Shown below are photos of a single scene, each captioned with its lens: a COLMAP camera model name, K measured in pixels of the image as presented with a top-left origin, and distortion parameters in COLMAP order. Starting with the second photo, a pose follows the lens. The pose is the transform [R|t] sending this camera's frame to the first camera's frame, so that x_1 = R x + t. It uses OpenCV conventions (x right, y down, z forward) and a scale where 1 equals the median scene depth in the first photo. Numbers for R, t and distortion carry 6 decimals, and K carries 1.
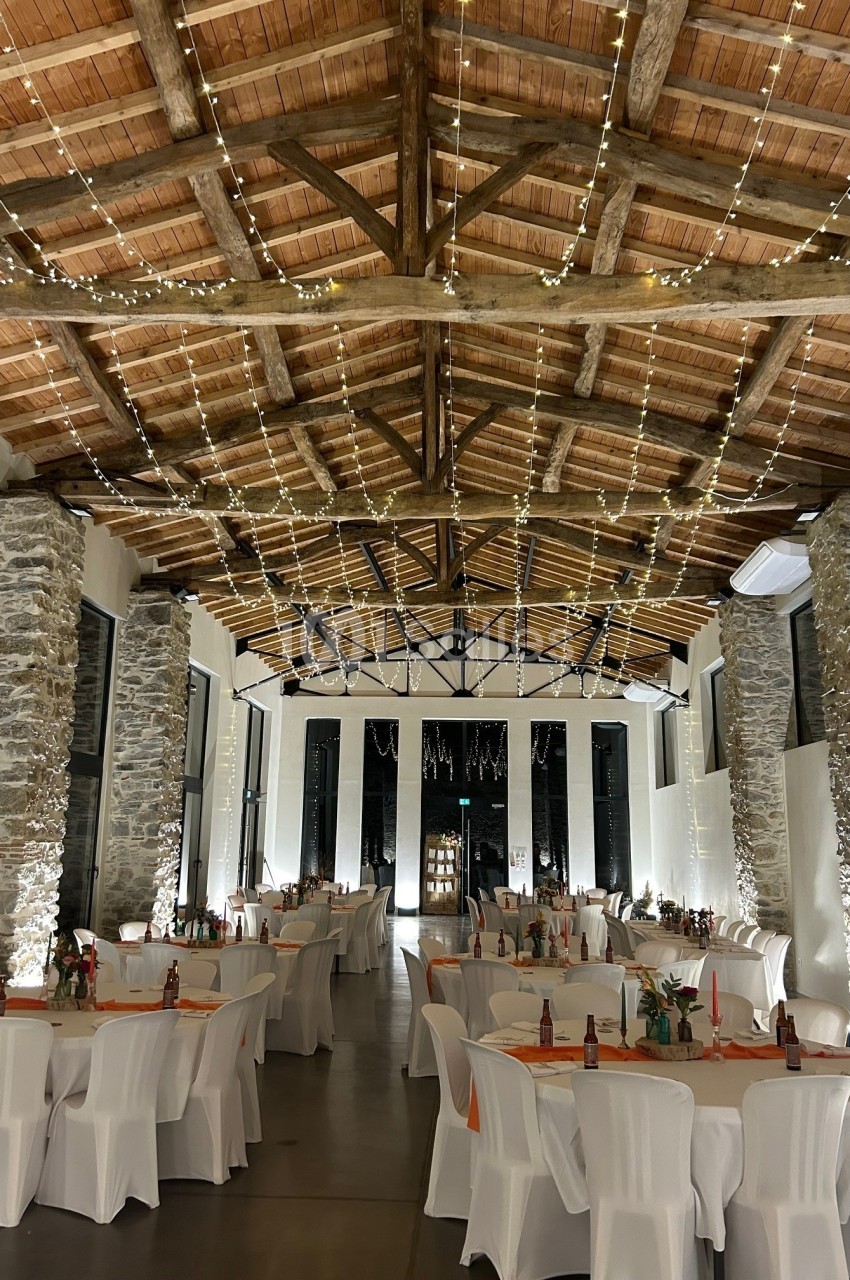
lens RADIAL K [[961.2, 0, 425.0], [0, 961.2, 640.0], [0, 0, 1]] dist [0.076411, -0.110718]
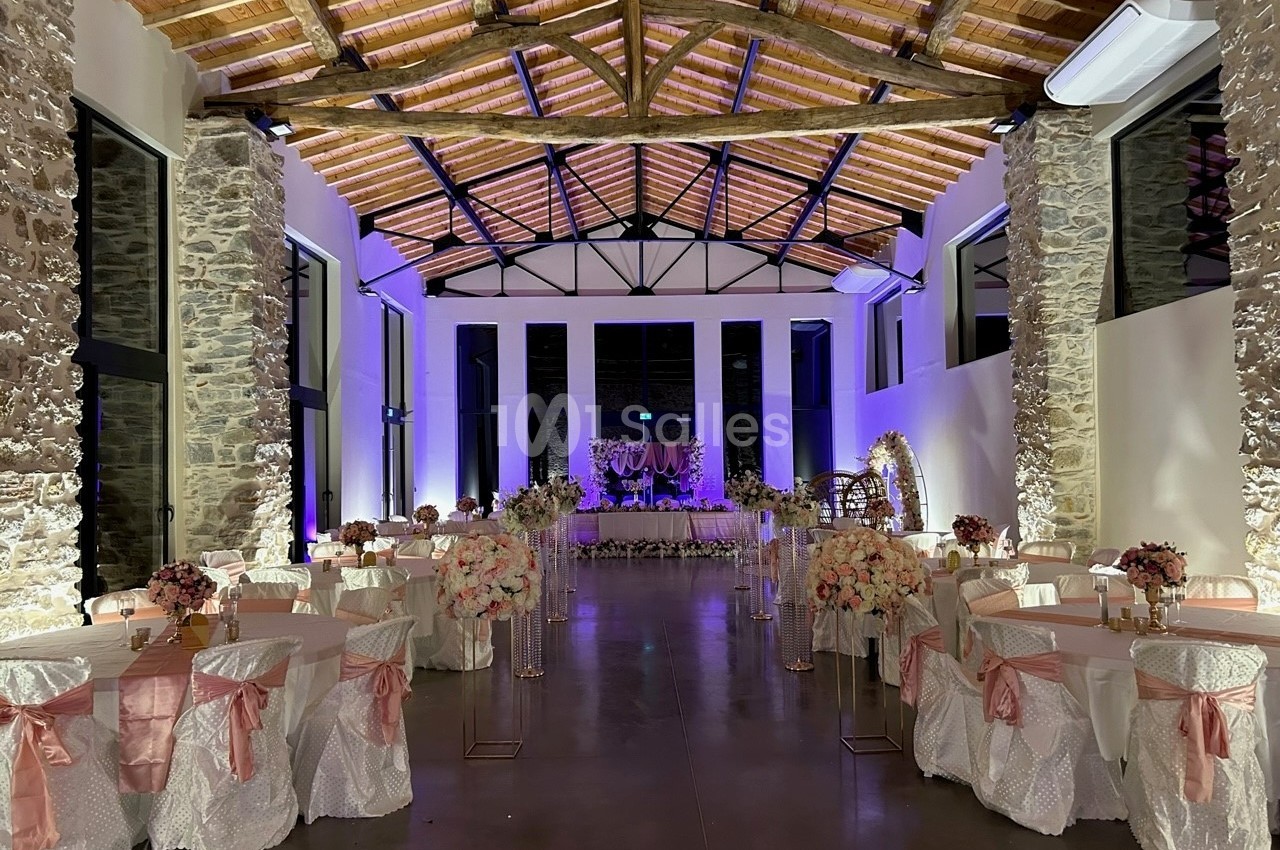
lens RADIAL K [[961.2, 0, 640.0], [0, 961.2, 425.0], [0, 0, 1]] dist [0.076411, -0.110718]
pose [[0.997790, -0.029317, 0.059625, -0.029812], [0.019070, 0.985995, 0.165682, 0.058982], [-0.063648, -0.164178, 0.984375, 0.263821]]
